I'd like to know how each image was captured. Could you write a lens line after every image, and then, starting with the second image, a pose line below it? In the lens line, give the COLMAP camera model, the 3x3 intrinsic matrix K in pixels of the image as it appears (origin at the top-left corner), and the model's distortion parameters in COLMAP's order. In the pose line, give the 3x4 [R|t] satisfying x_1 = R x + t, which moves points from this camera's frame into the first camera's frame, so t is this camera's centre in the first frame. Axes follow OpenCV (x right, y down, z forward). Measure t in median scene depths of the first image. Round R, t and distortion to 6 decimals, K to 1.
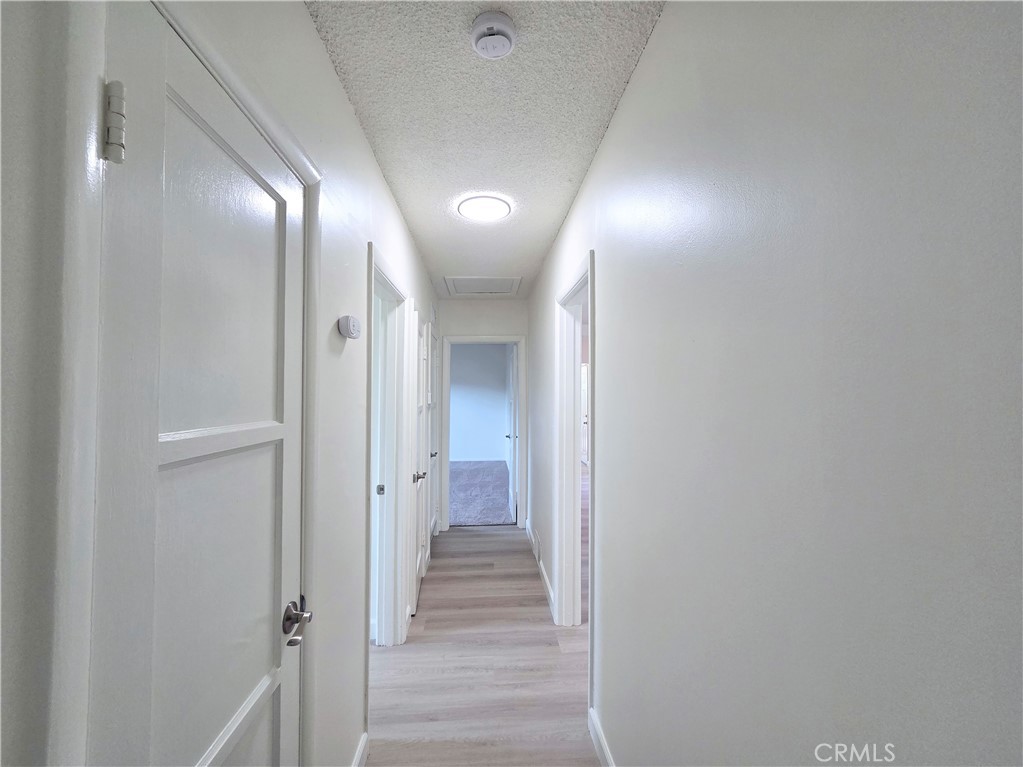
lens RADIAL K [[422.0, 0, 507.6], [0, 422.0, 386.0], [0, 0, 1]] dist [0.000029, 0.000257]
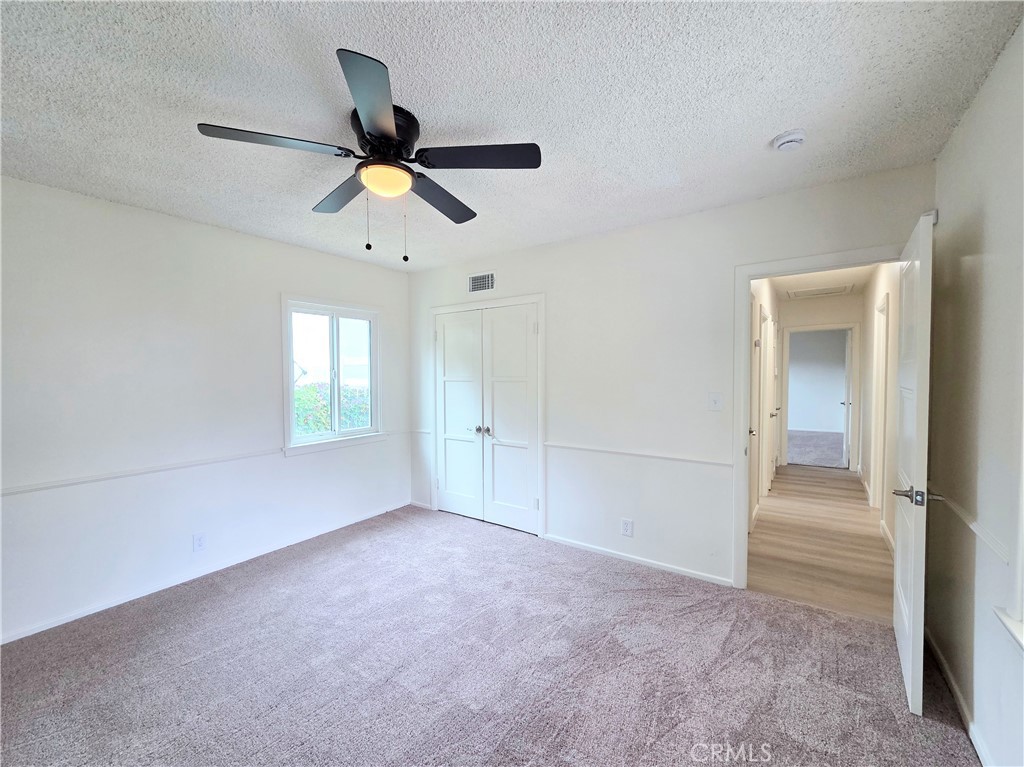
lens RADIAL K [[422.4, 0, 508.1], [0, 422.4, 386.0], [0, 0, 1]] dist [0.000029, 0.000257]
pose [[0.771419, 0.010433, -0.636243, 0.038179], [0.019723, 0.998993, 0.040294, -0.000187], [0.636022, -0.043632, 0.770436, -0.693239]]
